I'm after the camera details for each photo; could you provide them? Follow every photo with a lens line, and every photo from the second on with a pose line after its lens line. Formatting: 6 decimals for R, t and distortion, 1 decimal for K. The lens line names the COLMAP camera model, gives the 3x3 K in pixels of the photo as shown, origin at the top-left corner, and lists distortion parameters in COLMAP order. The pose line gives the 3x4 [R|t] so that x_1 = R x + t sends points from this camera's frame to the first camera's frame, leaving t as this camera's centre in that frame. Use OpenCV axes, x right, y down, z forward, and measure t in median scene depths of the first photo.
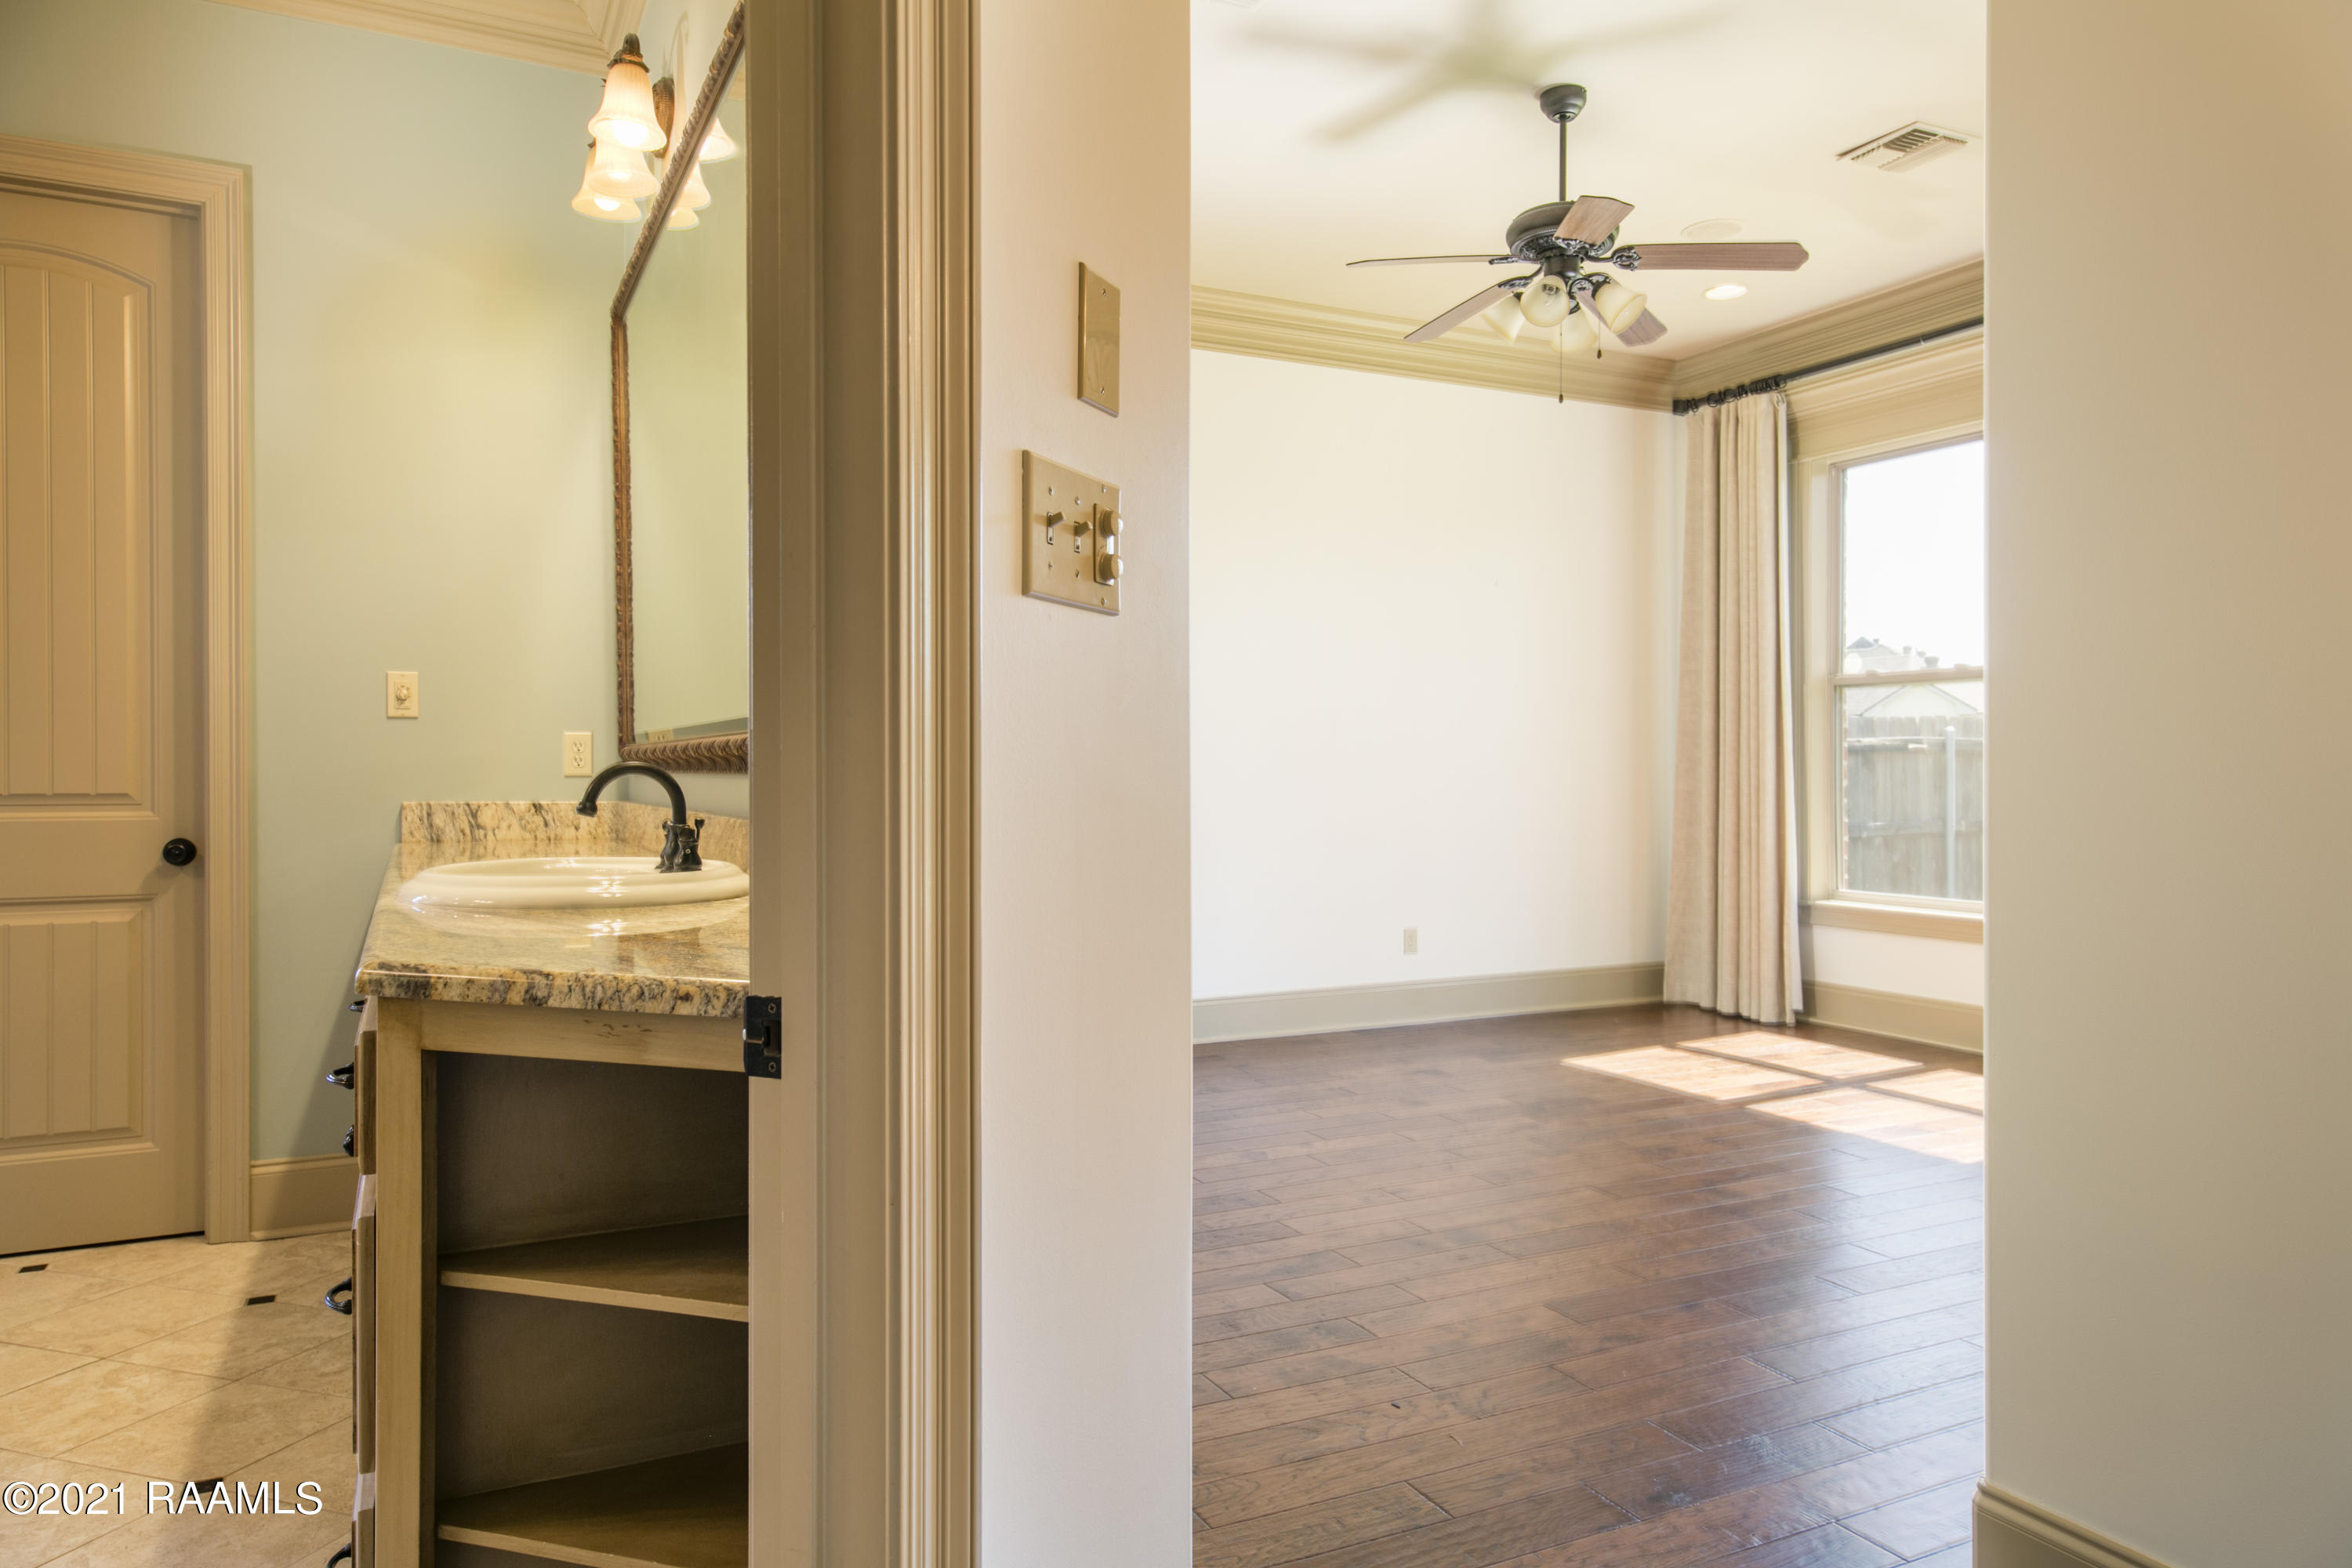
lens RADIAL K [[1522.4, 0, 1175.7], [0, 1522.4, 777.6], [0, 0, 1]] dist [0.014477, -0.002947]
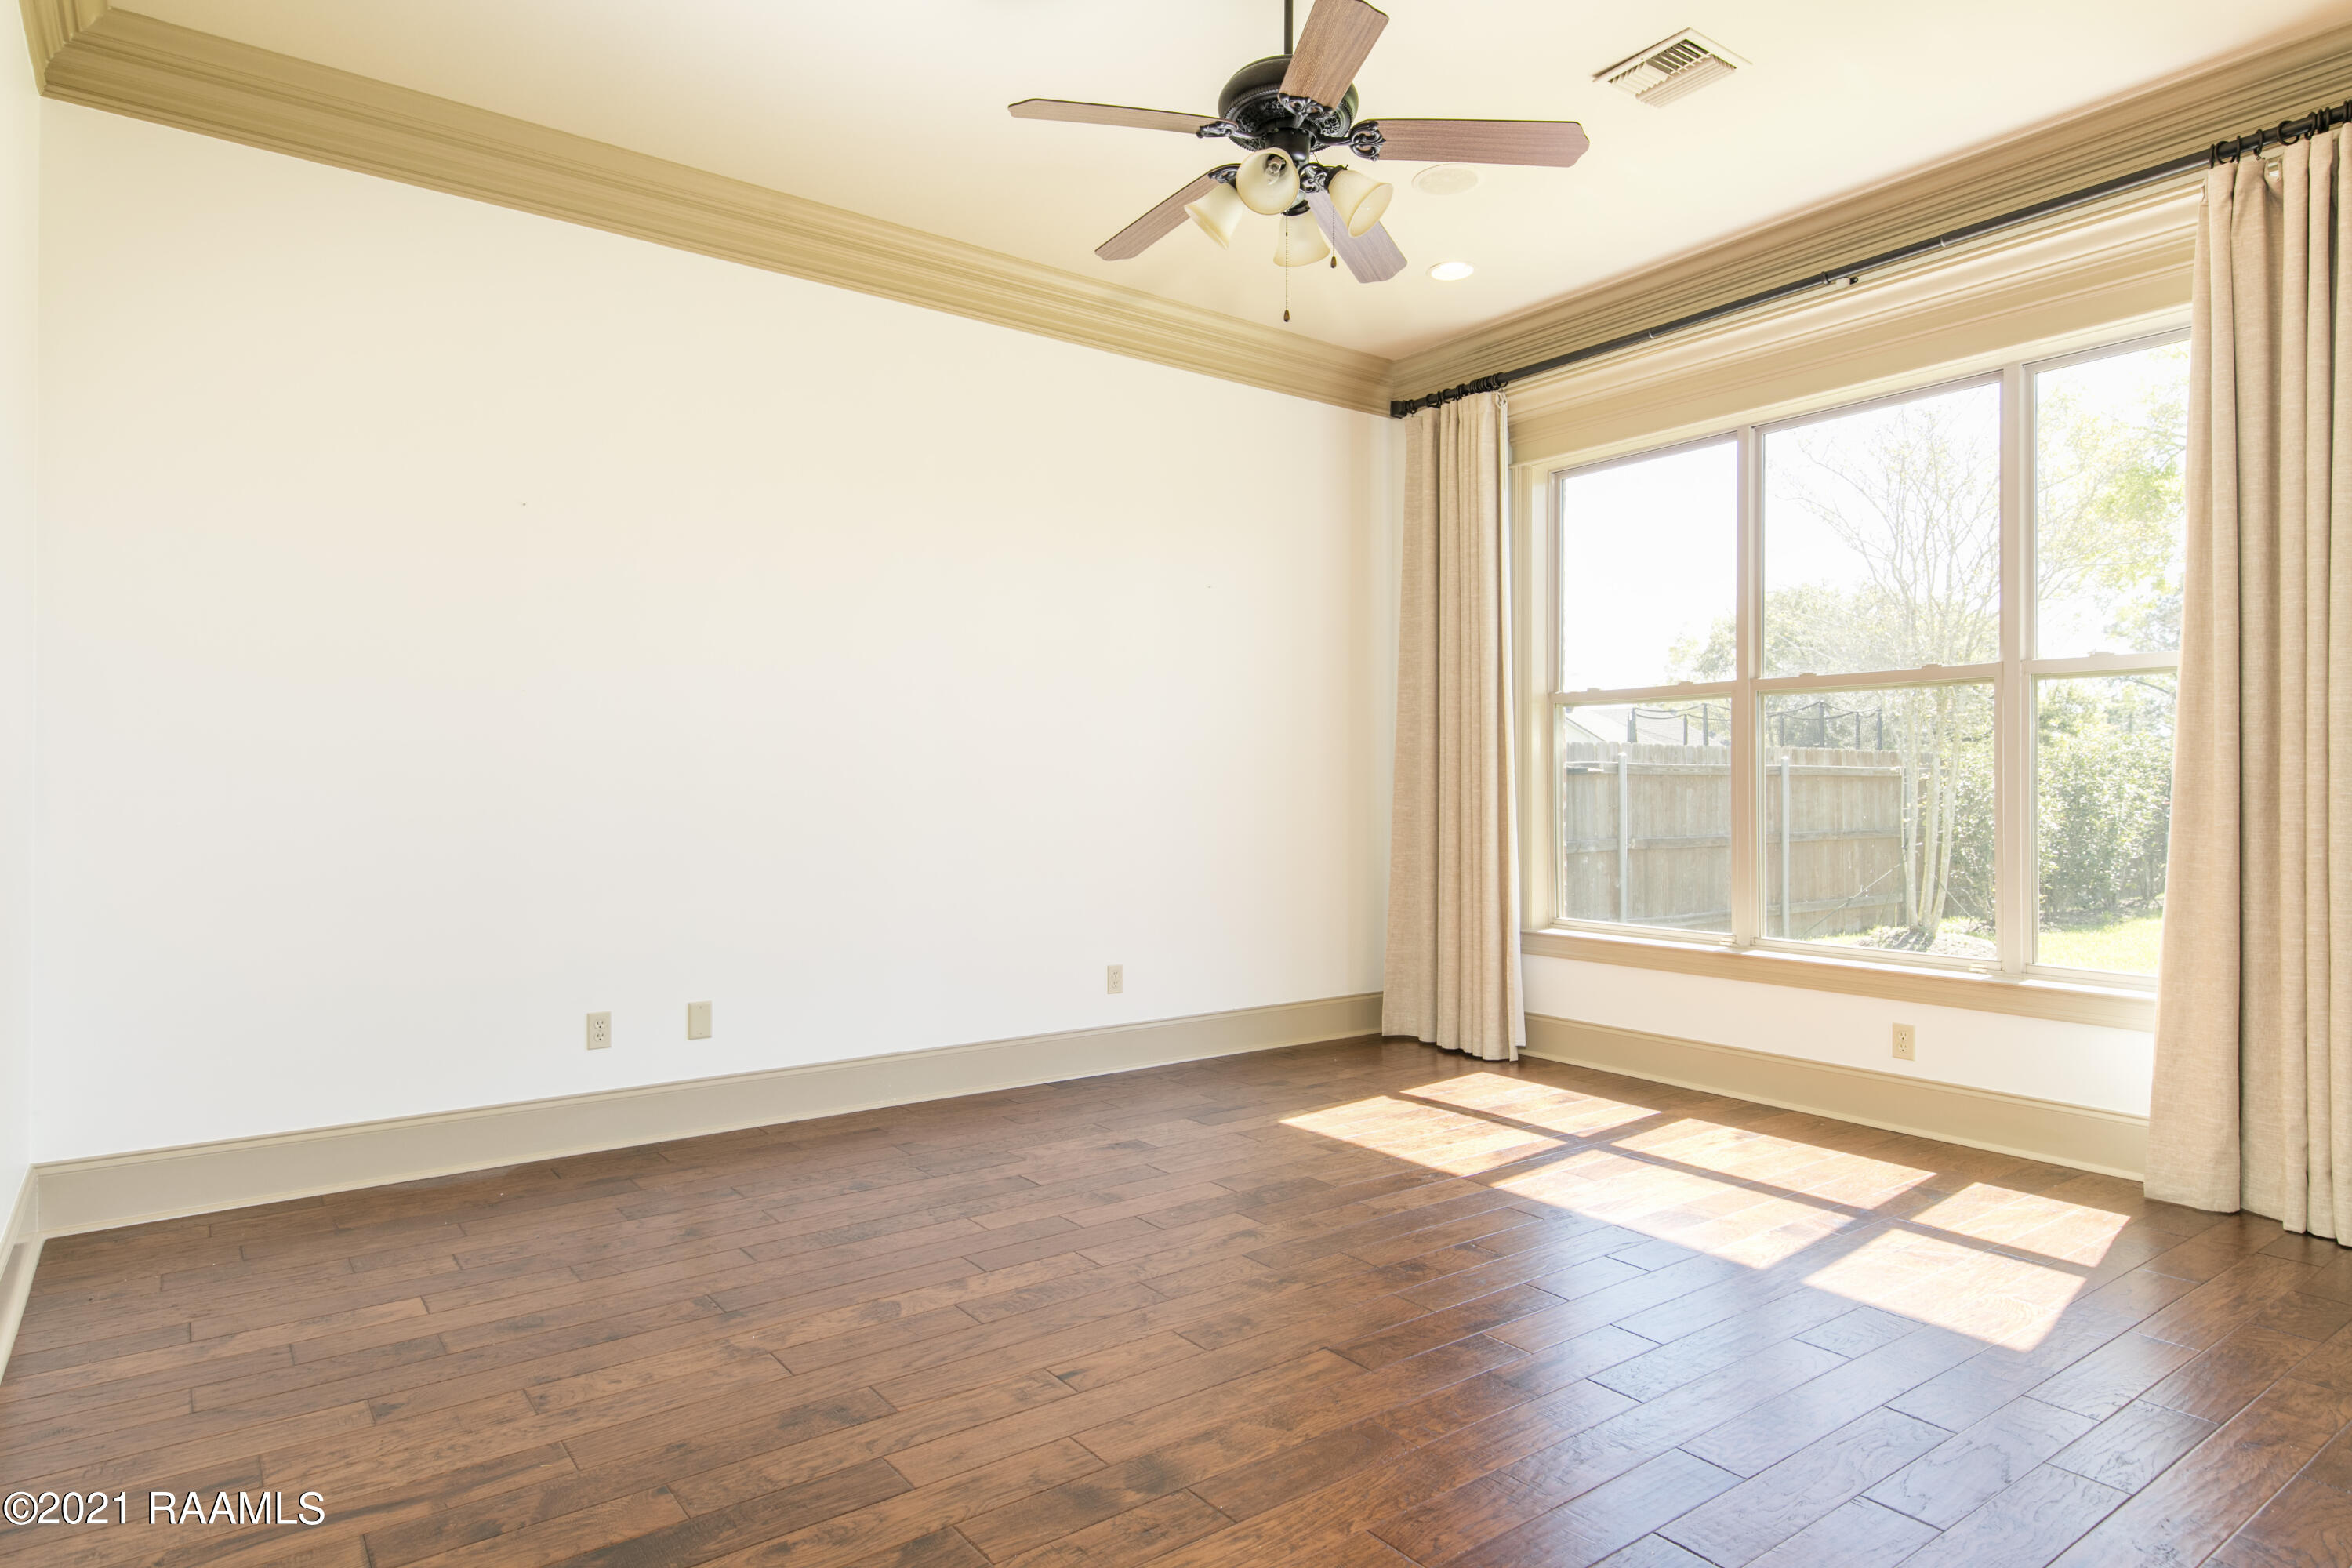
lens RADIAL K [[1370.2, 0, 1176.0], [0, 1370.2, 784.0], [0, 0, 1]] dist [0.020640, -0.002016]
pose [[0.983777, 0.003286, 0.179367, 0.048068], [-0.001617, 0.999954, -0.009448, -0.000815], [-0.179390, 0.009005, 0.983737, 0.214771]]
